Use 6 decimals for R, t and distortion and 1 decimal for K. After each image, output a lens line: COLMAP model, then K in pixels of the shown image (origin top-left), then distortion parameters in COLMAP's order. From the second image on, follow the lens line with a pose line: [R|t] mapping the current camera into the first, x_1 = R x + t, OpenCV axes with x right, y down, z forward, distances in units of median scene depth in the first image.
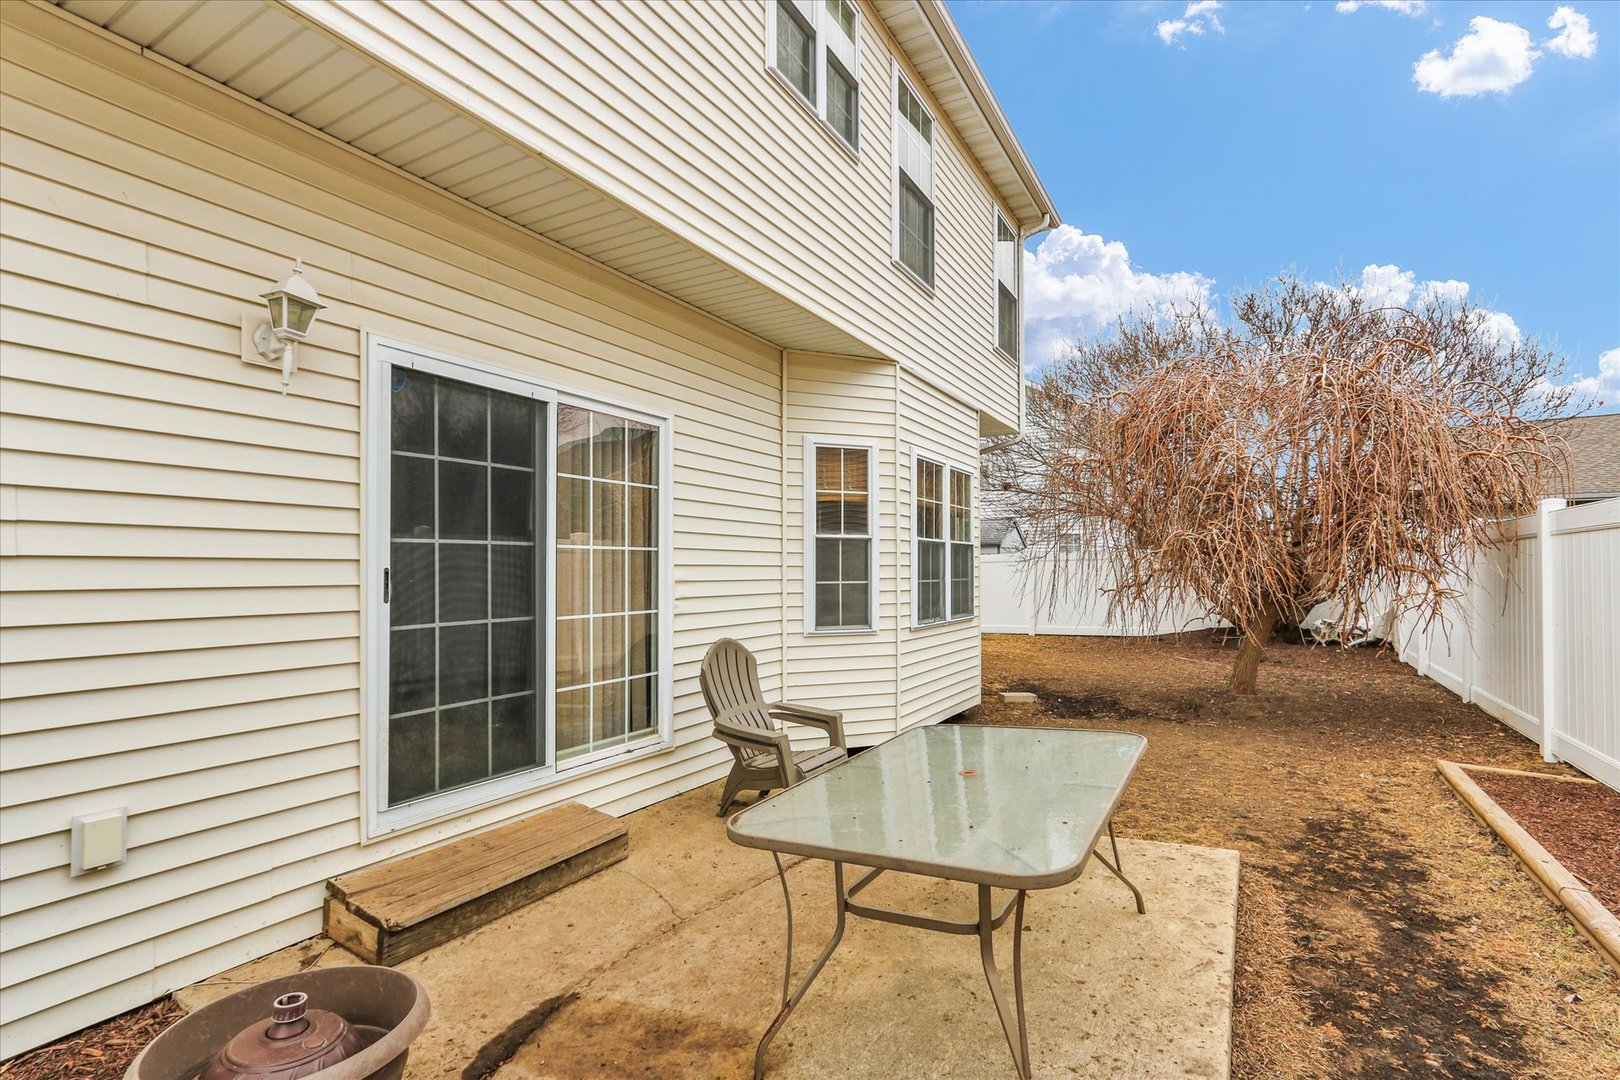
lens RADIAL K [[749.0, 0, 799.6], [0, 749.0, 555.0], [0, 0, 1]] dist [-0.005235, -0.000371]
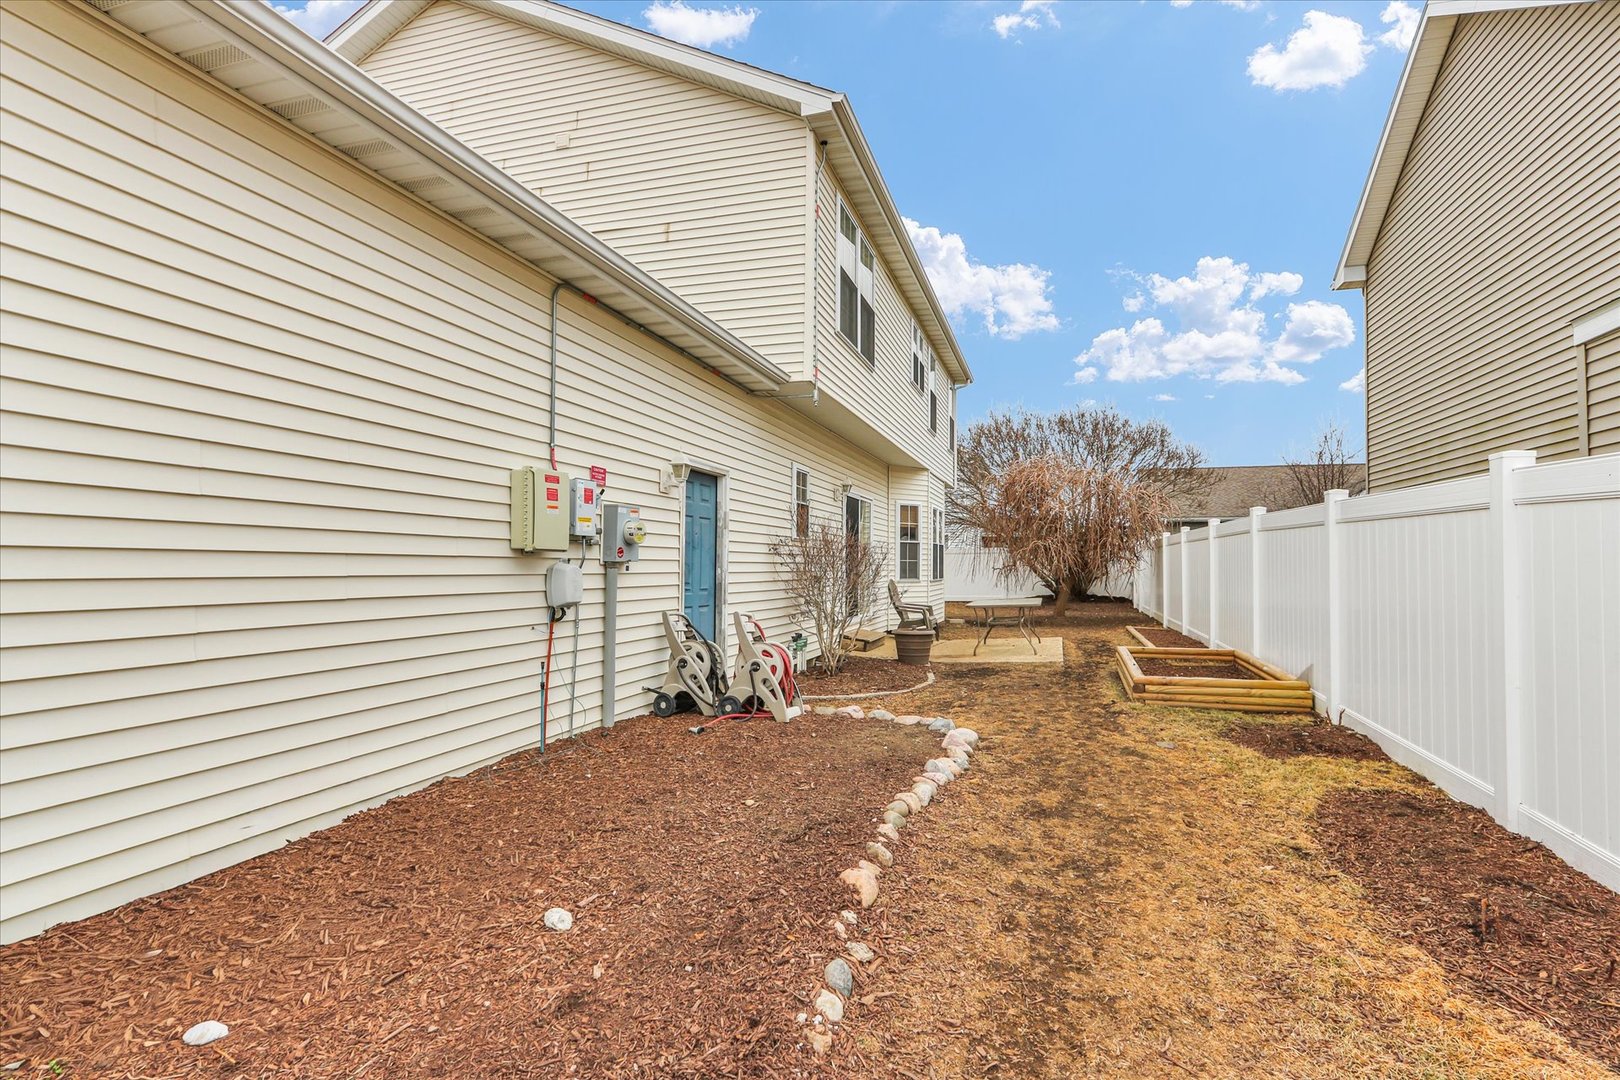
lens RADIAL K [[749.0, 0, 821.8], [0, 749.0, 538.8], [0, 0, 1]] dist [-0.005235, -0.000371]
pose [[0.975808, 0.002334, 0.218617, -0.574990], [-0.000940, 0.999979, -0.006479, -0.014047], [-0.218628, 0.006117, 0.975789, -1.001925]]
